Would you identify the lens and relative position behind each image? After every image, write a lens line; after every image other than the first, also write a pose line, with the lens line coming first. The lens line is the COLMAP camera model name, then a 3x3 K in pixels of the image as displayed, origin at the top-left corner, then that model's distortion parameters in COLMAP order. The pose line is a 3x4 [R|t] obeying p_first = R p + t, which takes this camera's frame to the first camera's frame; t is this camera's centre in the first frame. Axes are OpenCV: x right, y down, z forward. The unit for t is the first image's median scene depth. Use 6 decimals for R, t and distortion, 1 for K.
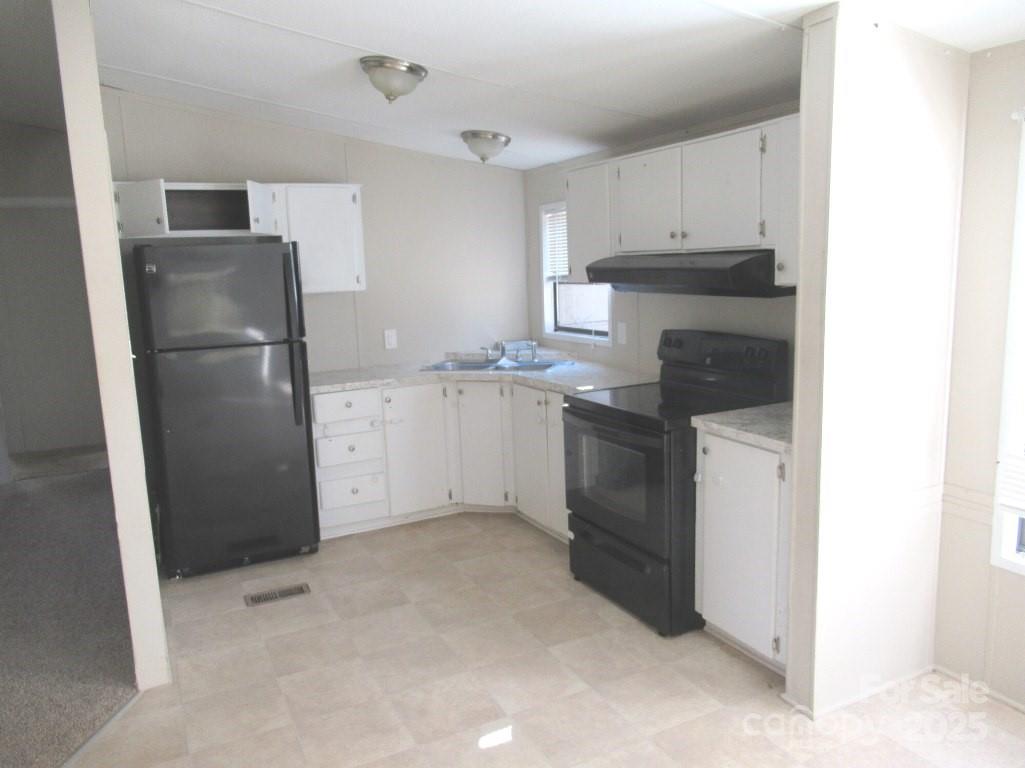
lens RADIAL K [[762.3, 0, 512.5], [0, 762.3, 384.0], [0, 0, 1]] dist [-0.014986, 0.004397]
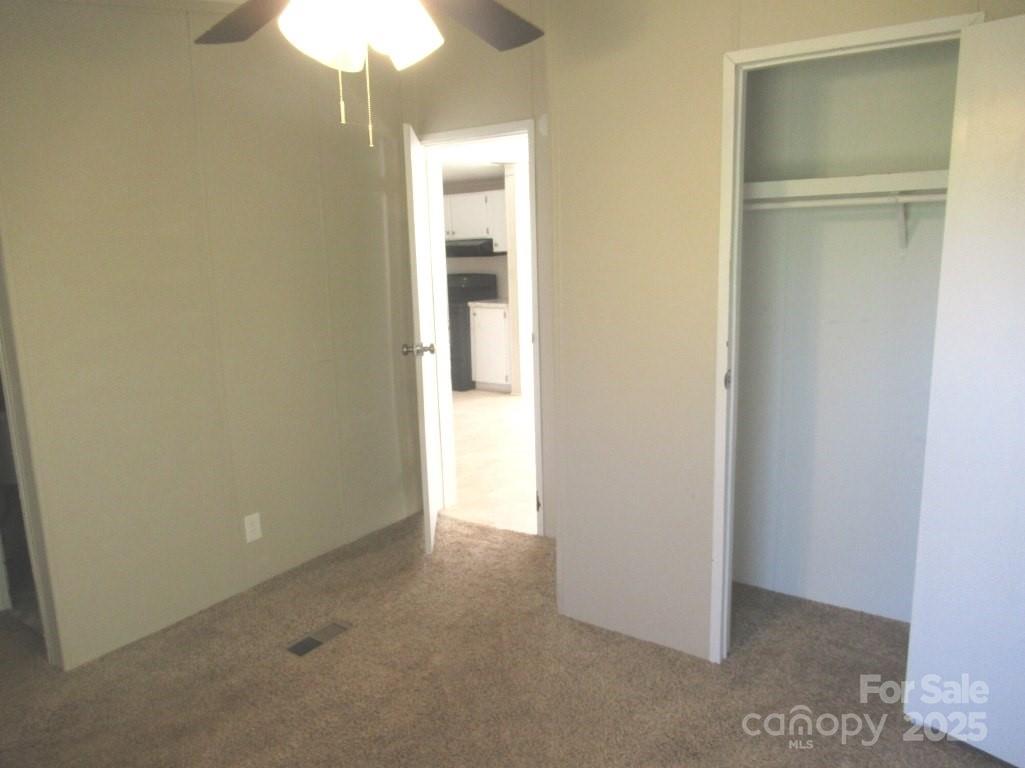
lens RADIAL K [[762.3, 0, 512.5], [0, 762.3, 384.0], [0, 0, 1]] dist [-0.014986, 0.004397]
pose [[0.877827, -0.081295, 0.472029, -0.724954], [0.075935, 0.996648, 0.030431, 0.207598], [-0.472921, 0.009131, 0.881058, -1.122966]]
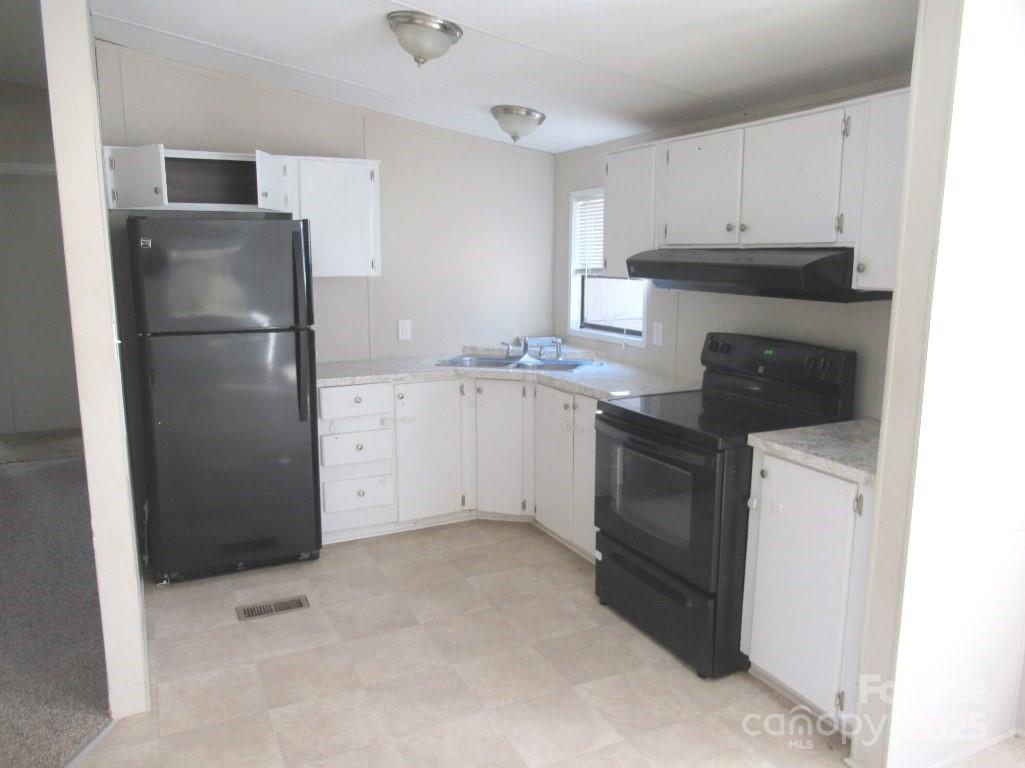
lens RADIAL K [[762.3, 0, 512.5], [0, 762.3, 384.0], [0, 0, 1]] dist [-0.014986, 0.004397]
pose [[0.999210, 0.039374, -0.005343, -0.028891], [-0.039310, 0.999161, 0.011508, -0.011787], [0.005792, -0.011289, 0.999920, 0.096723]]
